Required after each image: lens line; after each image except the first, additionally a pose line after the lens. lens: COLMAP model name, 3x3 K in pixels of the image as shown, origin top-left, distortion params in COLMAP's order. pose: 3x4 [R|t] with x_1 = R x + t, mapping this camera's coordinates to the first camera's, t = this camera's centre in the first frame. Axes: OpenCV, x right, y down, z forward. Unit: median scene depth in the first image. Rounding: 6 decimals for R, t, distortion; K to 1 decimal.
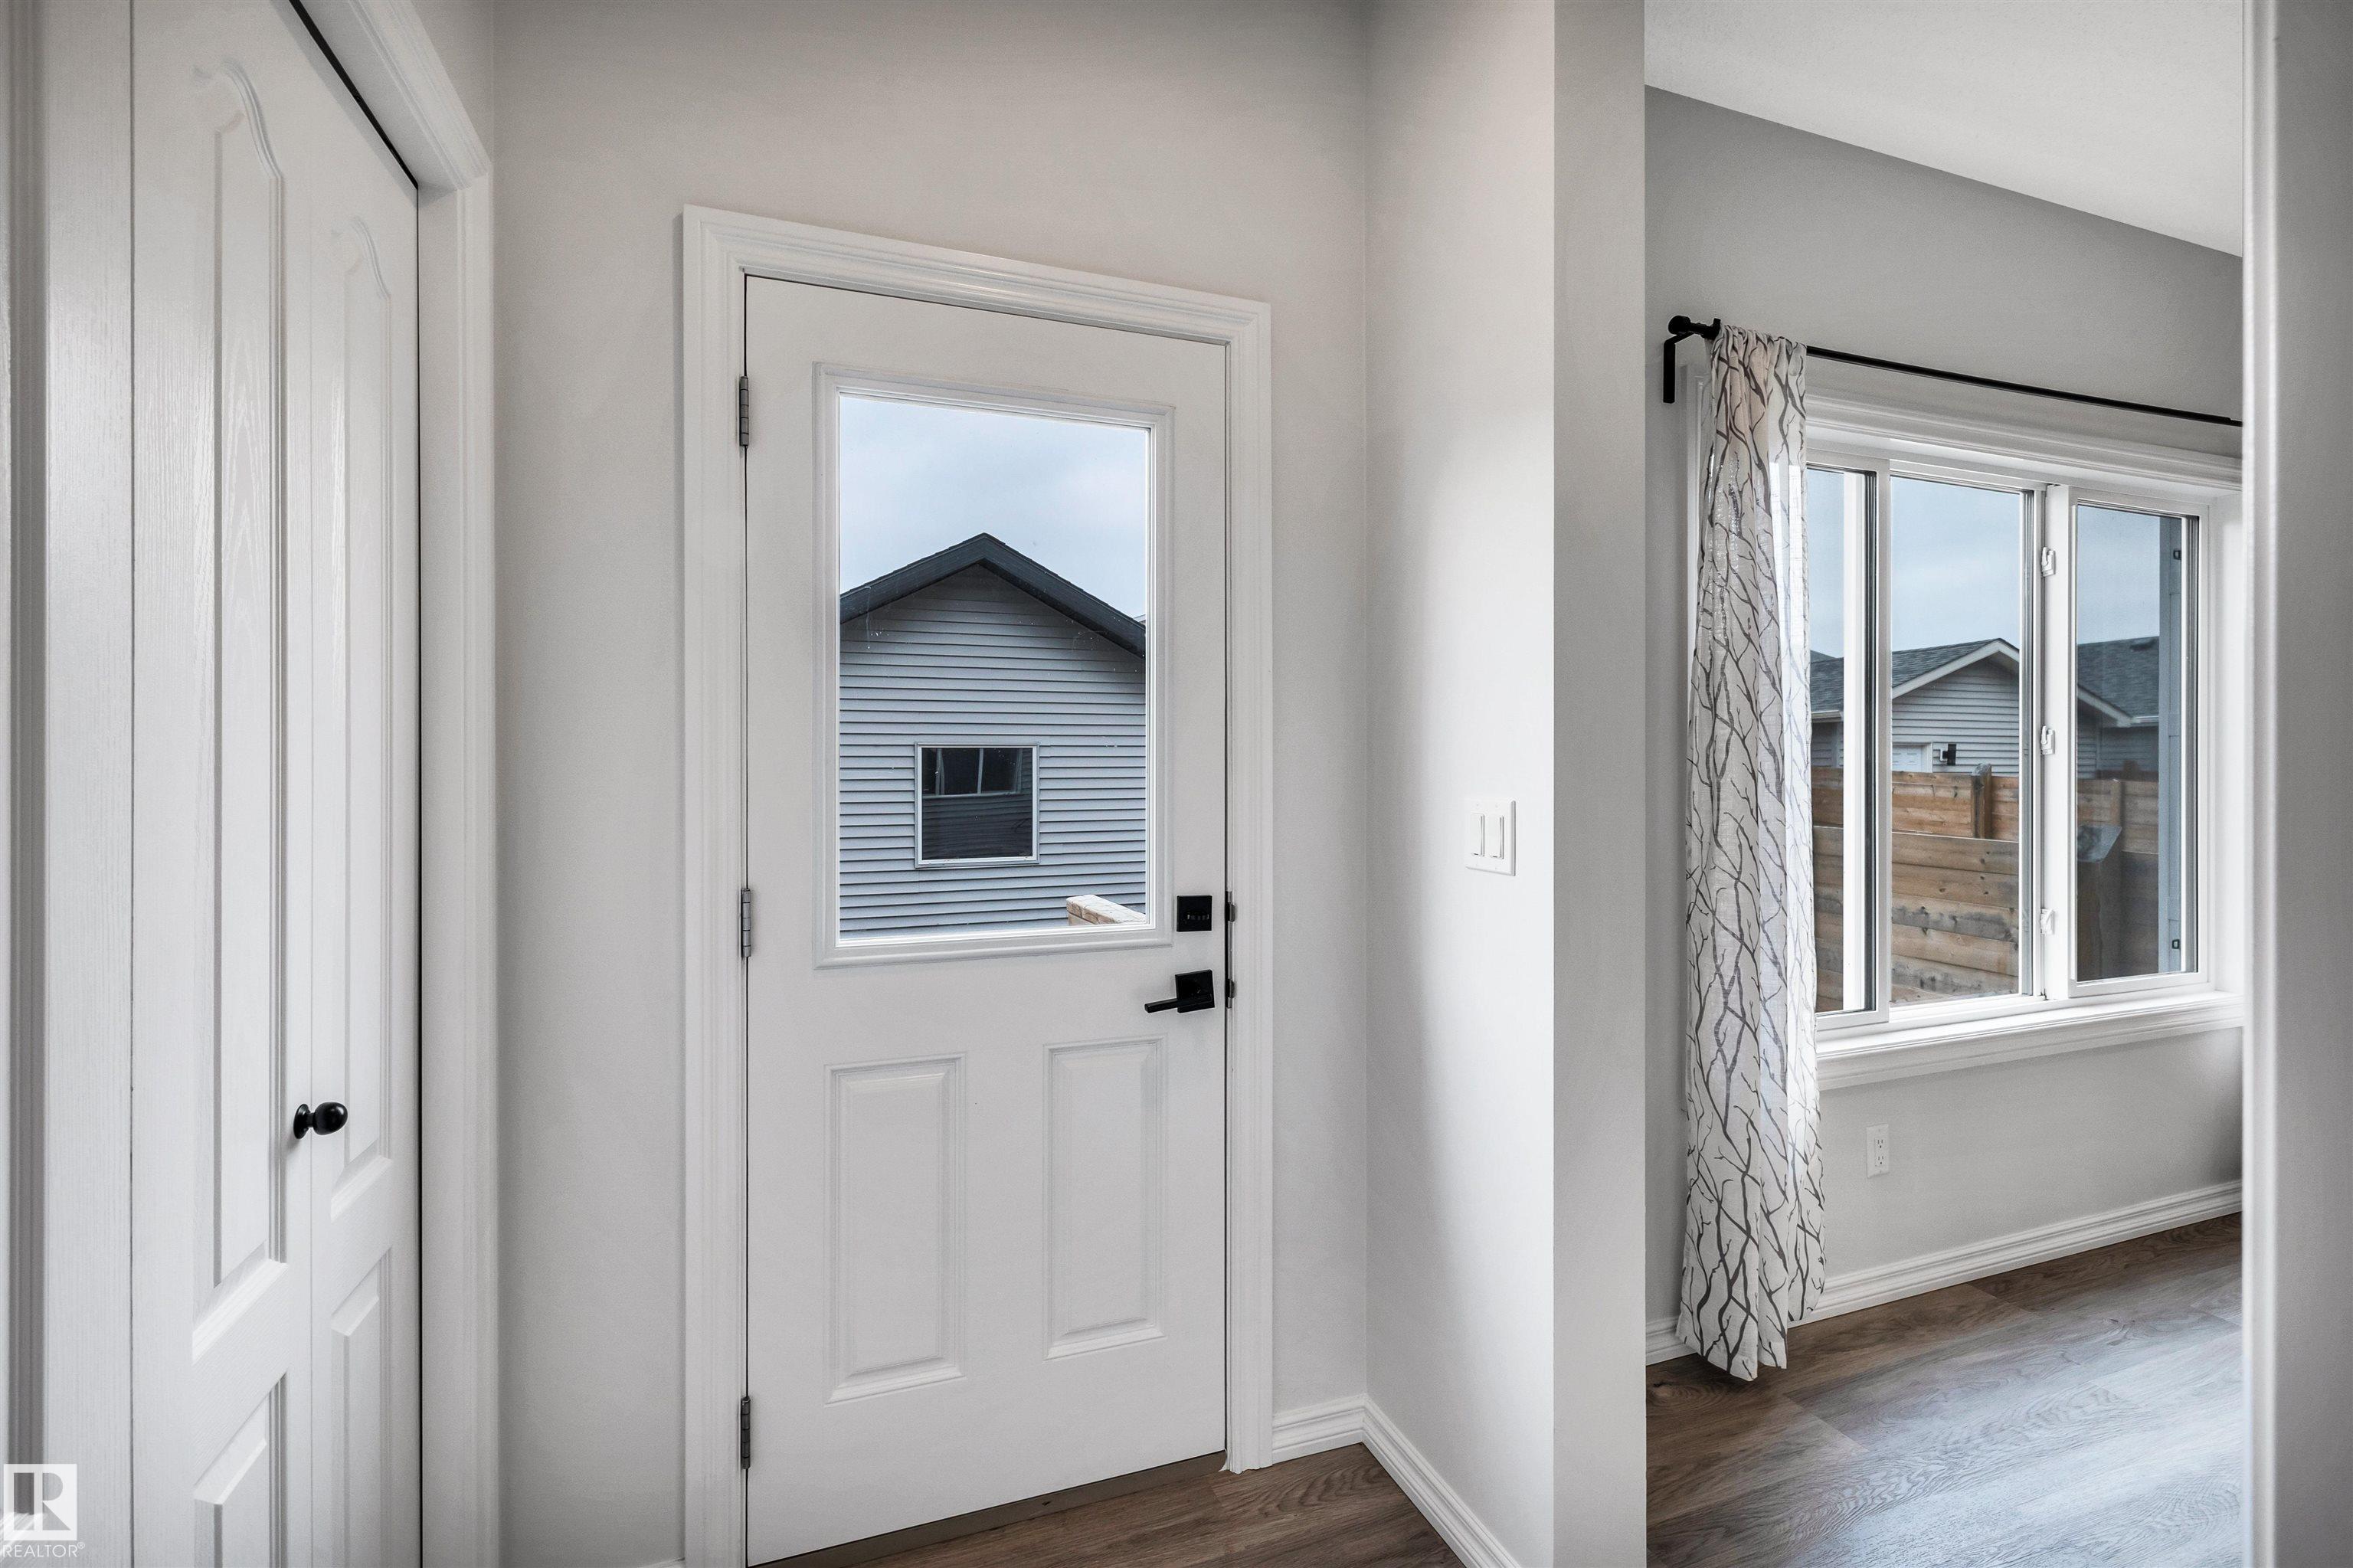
lens RADIAL K [[1069.1, 0, 1179.2], [0, 1069.1, 759.4], [0, 0, 1]] dist [0.002329, 0.000260]
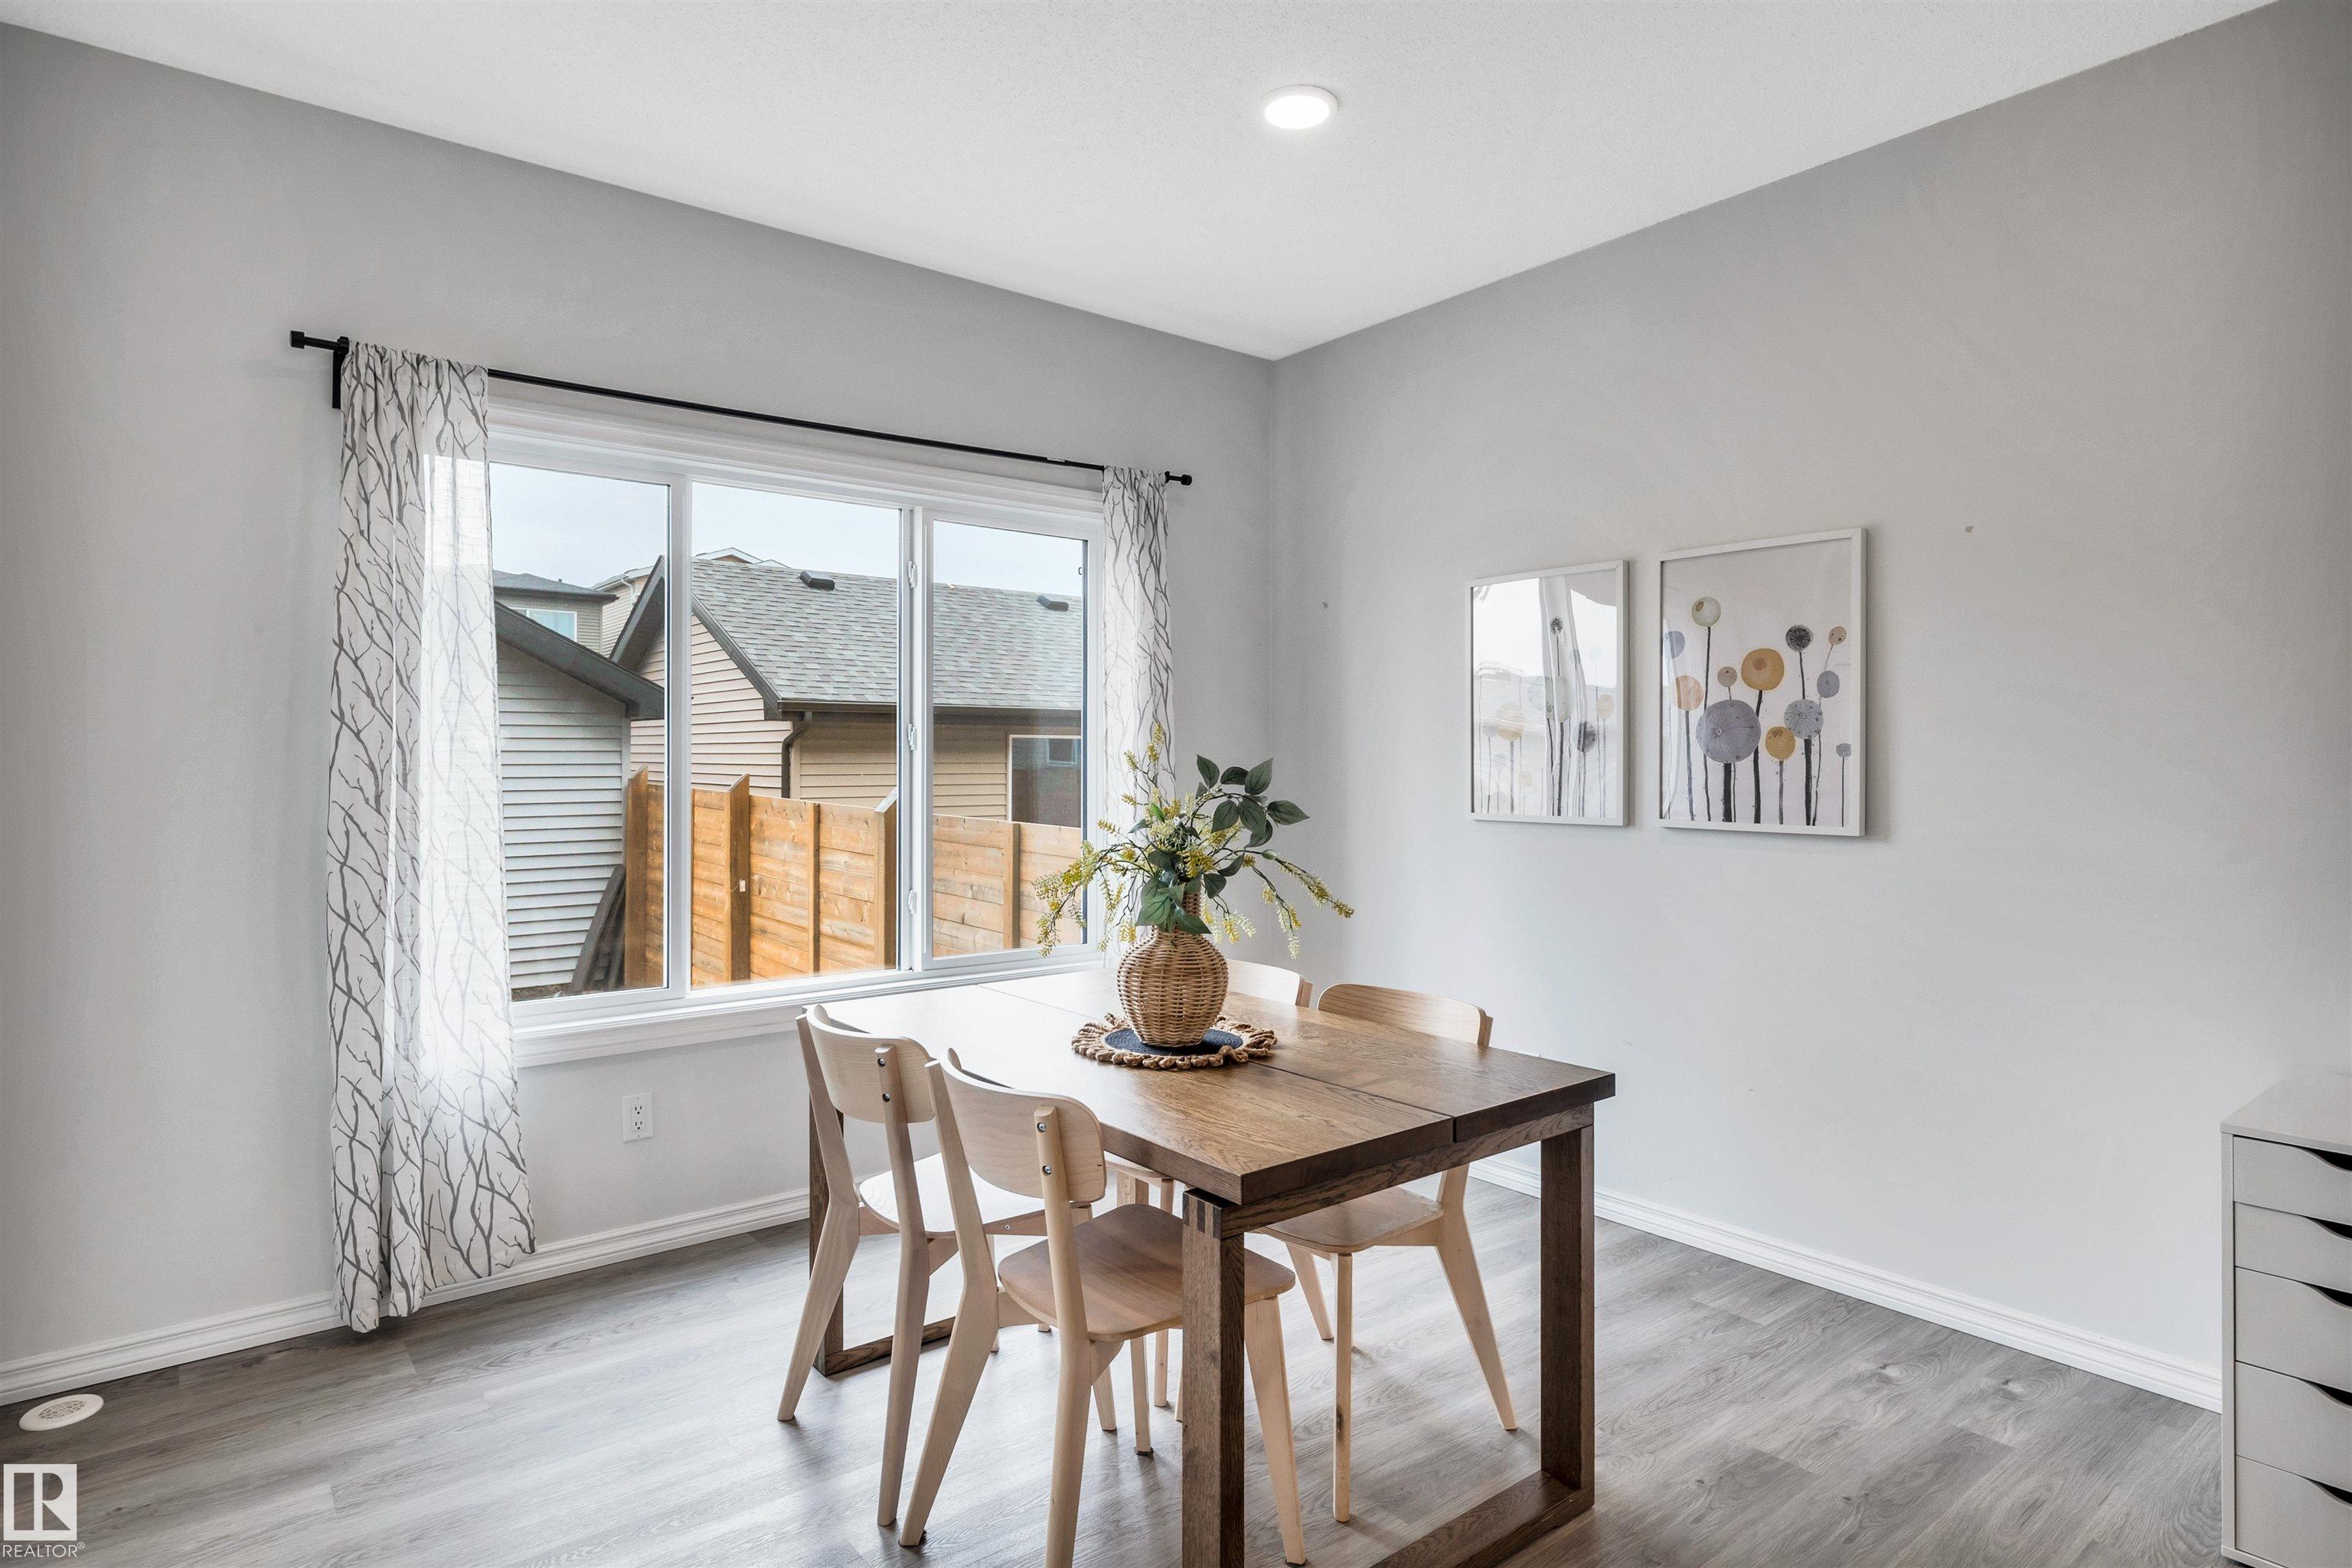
lens RADIAL K [[1244.3, 0, 1167.7], [0, 1244.3, 766.3], [0, 0, 1]] dist [-0.001692, 0.000955]
pose [[0.958758, 0.001463, 0.284221, 0.942325], [-0.001909, 0.999997, 0.001294, 0.011063], [-0.284218, -0.001783, 0.958758, -0.417682]]
